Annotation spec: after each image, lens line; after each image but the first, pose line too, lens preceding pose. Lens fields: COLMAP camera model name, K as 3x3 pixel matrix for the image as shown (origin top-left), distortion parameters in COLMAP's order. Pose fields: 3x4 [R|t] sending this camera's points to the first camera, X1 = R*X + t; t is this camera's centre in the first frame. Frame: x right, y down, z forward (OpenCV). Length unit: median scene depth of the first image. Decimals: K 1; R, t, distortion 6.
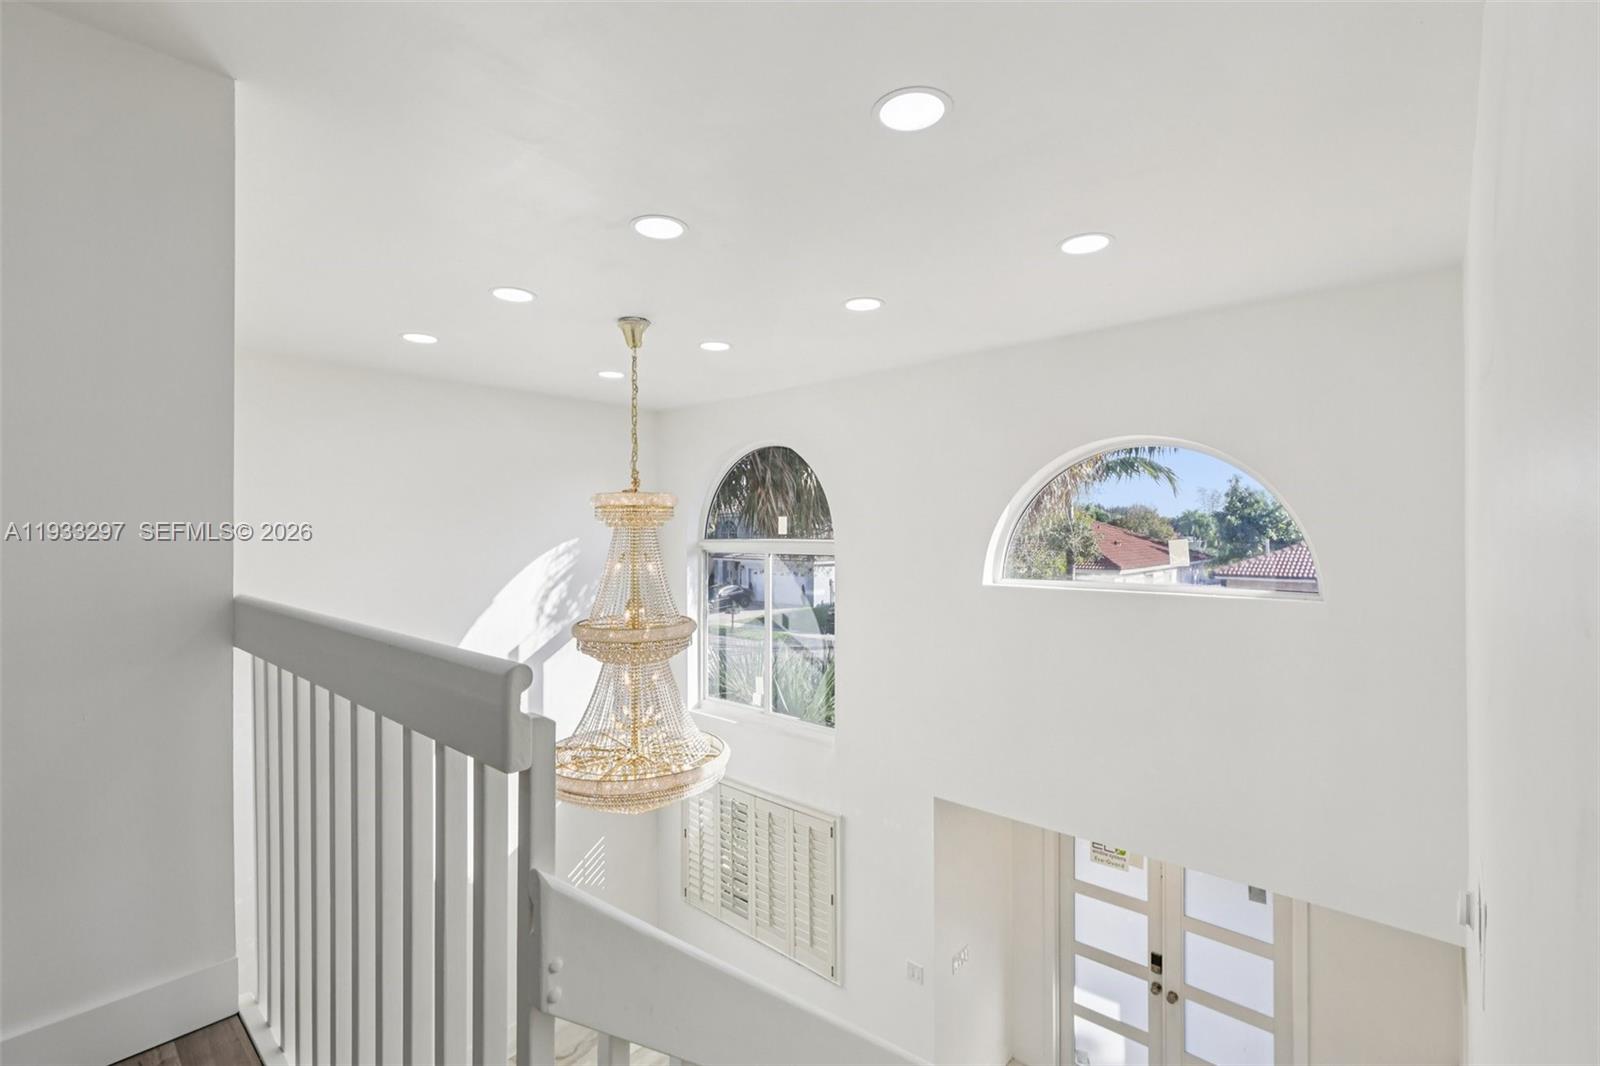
lens RADIAL K [[716.0, 0, 799.4], [0, 716.0, 524.7], [0, 0, 1]] dist [-0.005556, 0.001932]
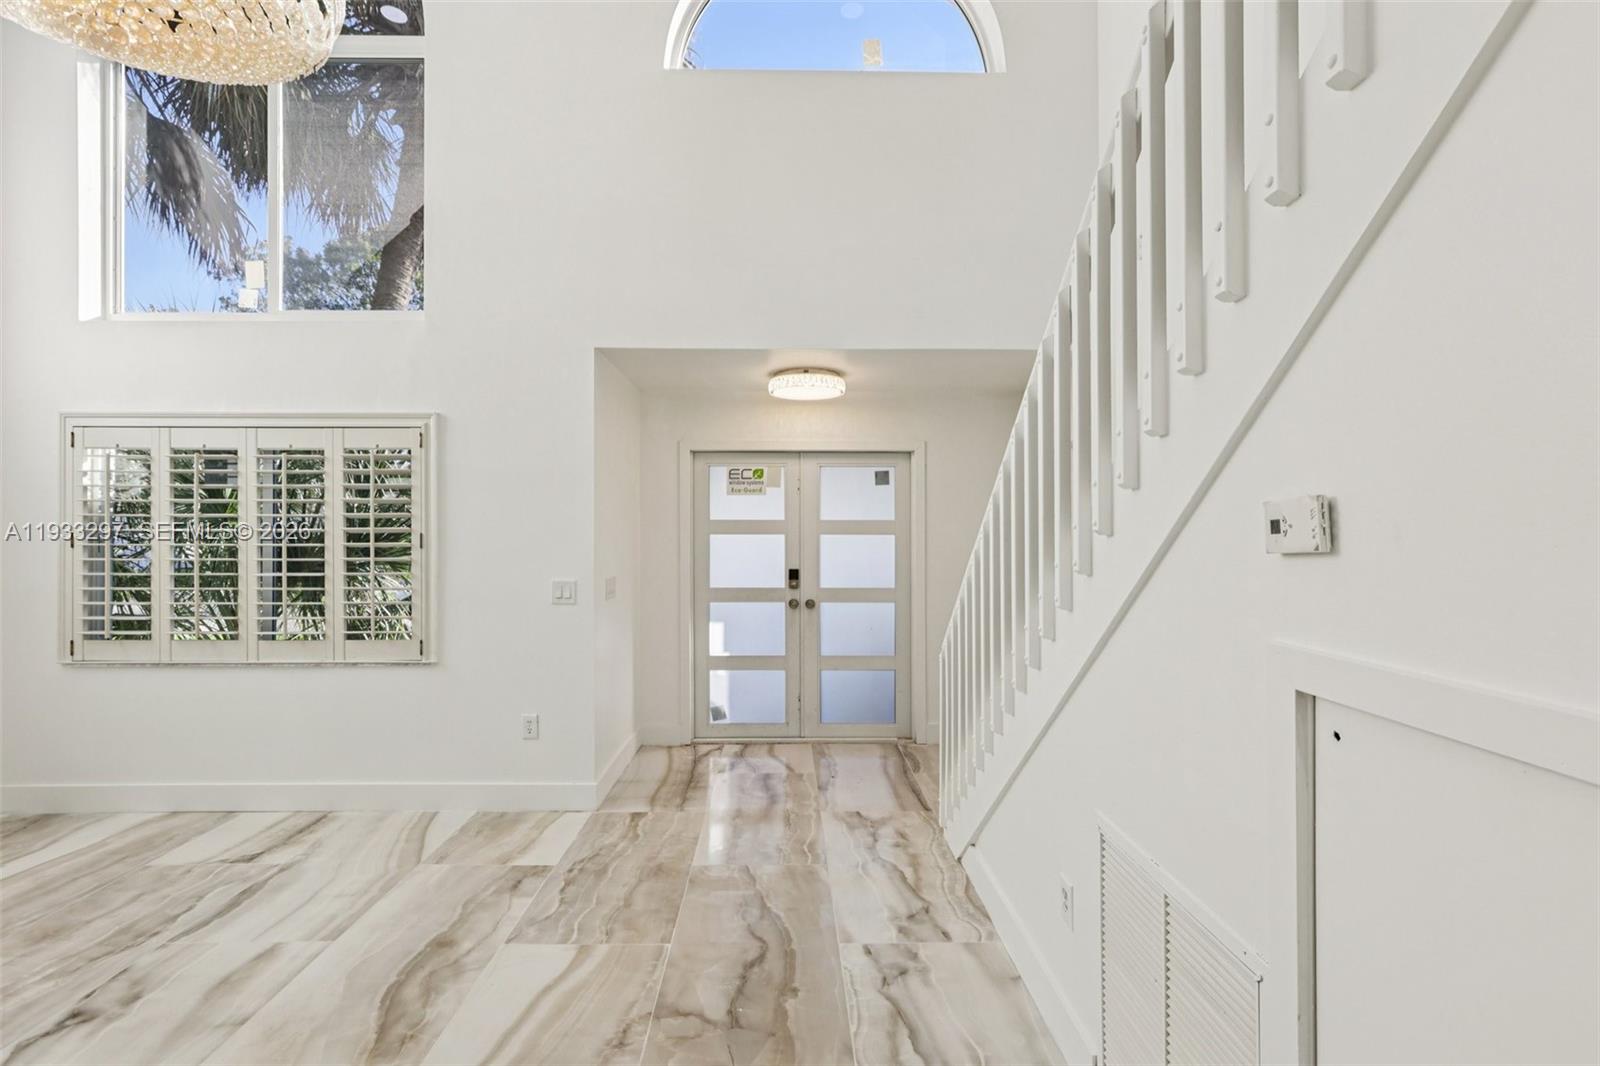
lens RADIAL K [[716.0, 0, 793.0], [0, 716.0, 530.1], [0, 0, 1]] dist [-0.005556, 0.001932]
pose [[0.730553, 0.002703, 0.682851, -0.168484], [-0.004564, 0.999989, 0.000925, 0.542370], [-0.682841, -0.003792, 0.730557, 0.282228]]
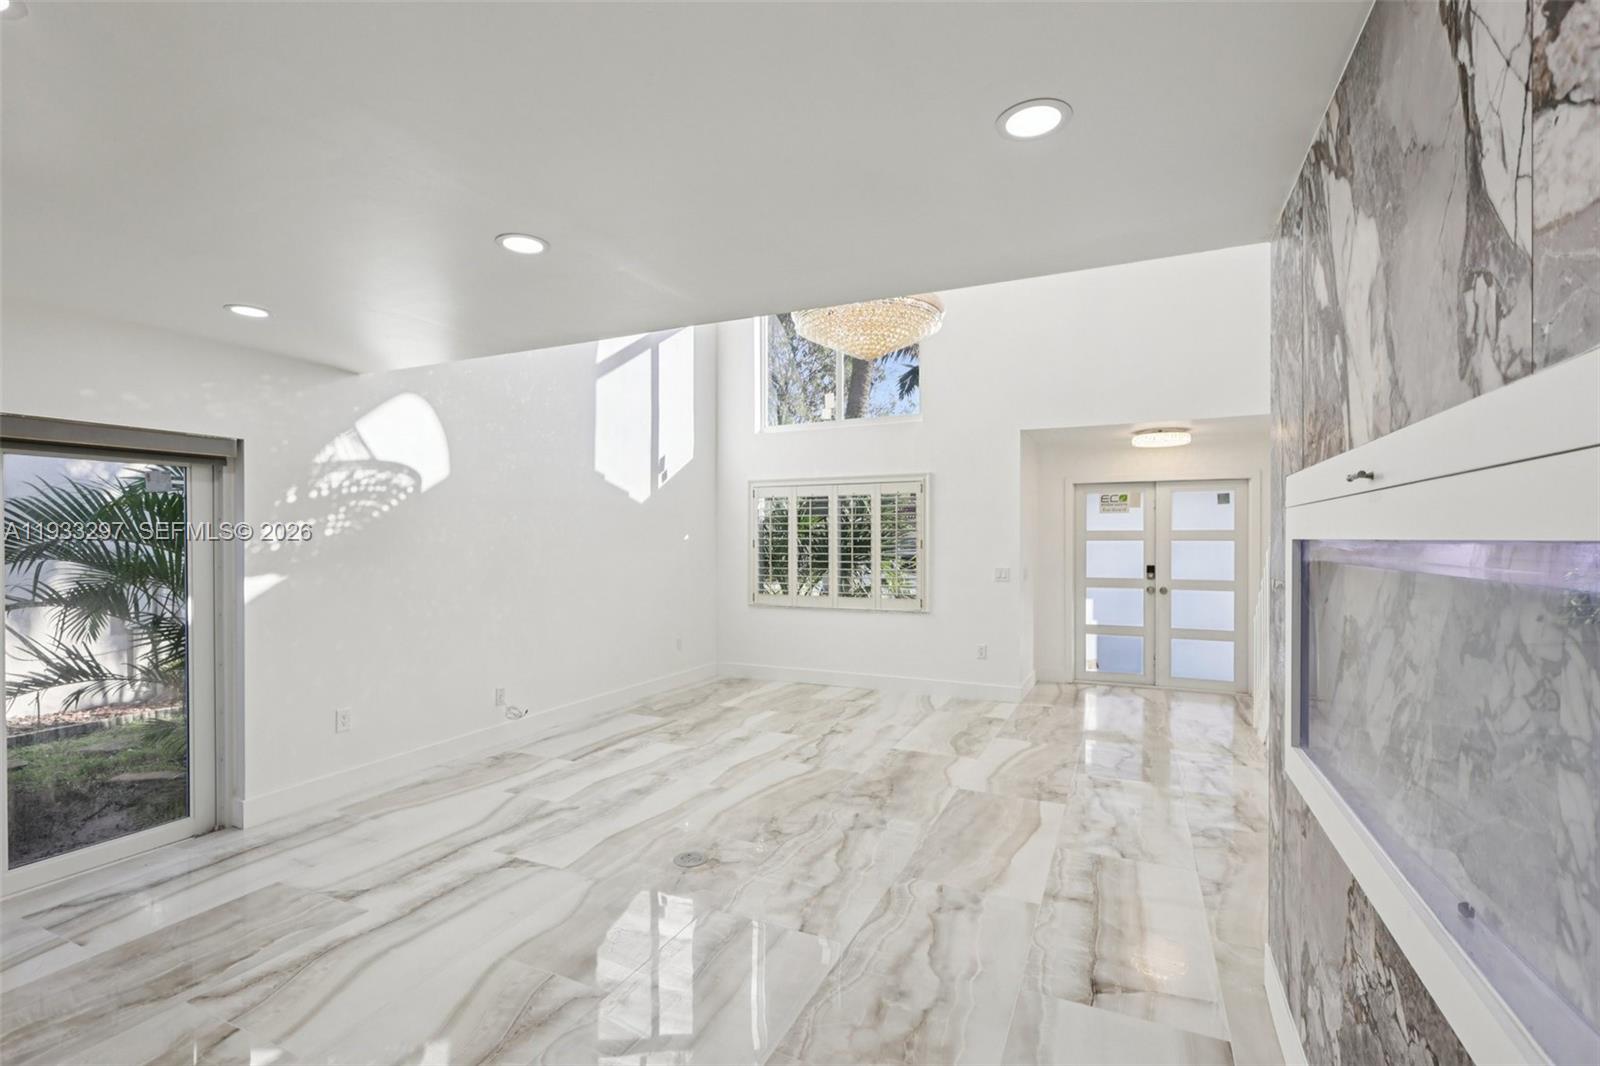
lens RADIAL K [[716.0, 0, 800.3], [0, 716.0, 547.5], [0, 0, 1]] dist [-0.005556, 0.001932]
pose [[0.956332, -0.003646, 0.292261, -0.541110], [-0.000783, 0.999887, 0.015035, 0.541870], [-0.292283, -0.014608, 0.956220, -0.116564]]
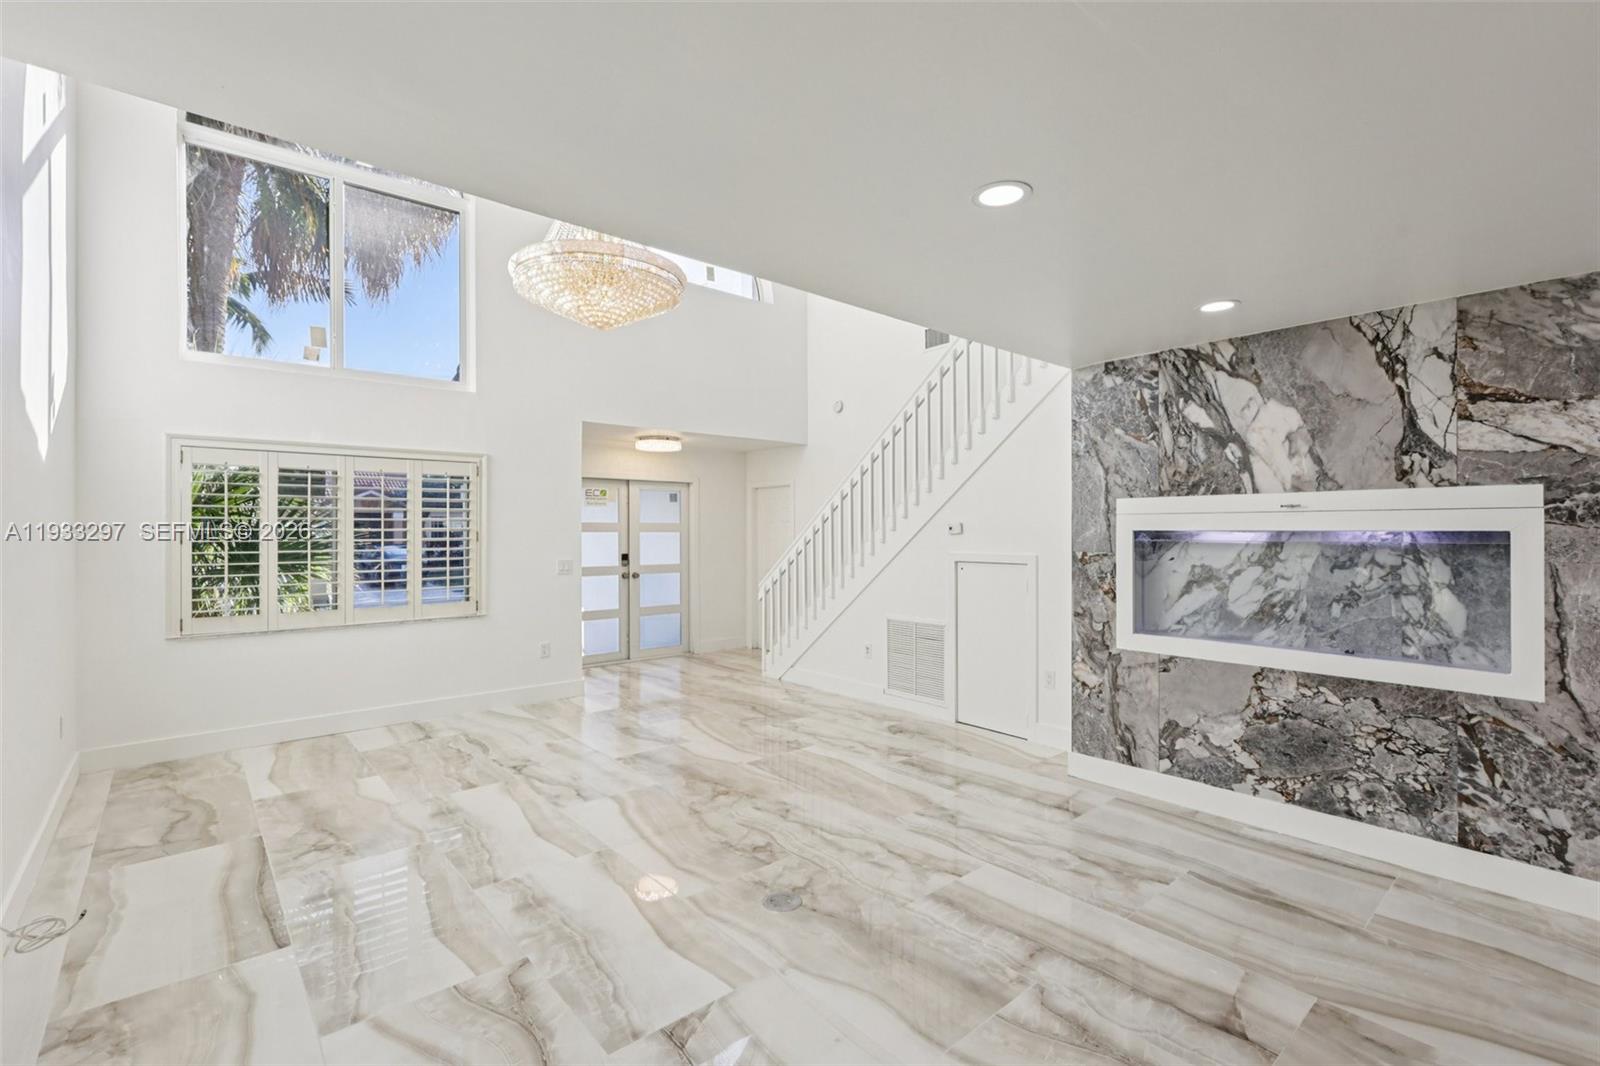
lens RADIAL K [[716.0, 0, 791.3], [0, 716.0, 534.7], [0, 0, 1]] dist [-0.005556, 0.001932]
pose [[0.131566, -0.005362, 0.991293, -0.985064], [-0.003286, 0.999978, 0.005845, 0.544675], [-0.991302, -0.004027, 0.131546, 0.432740]]
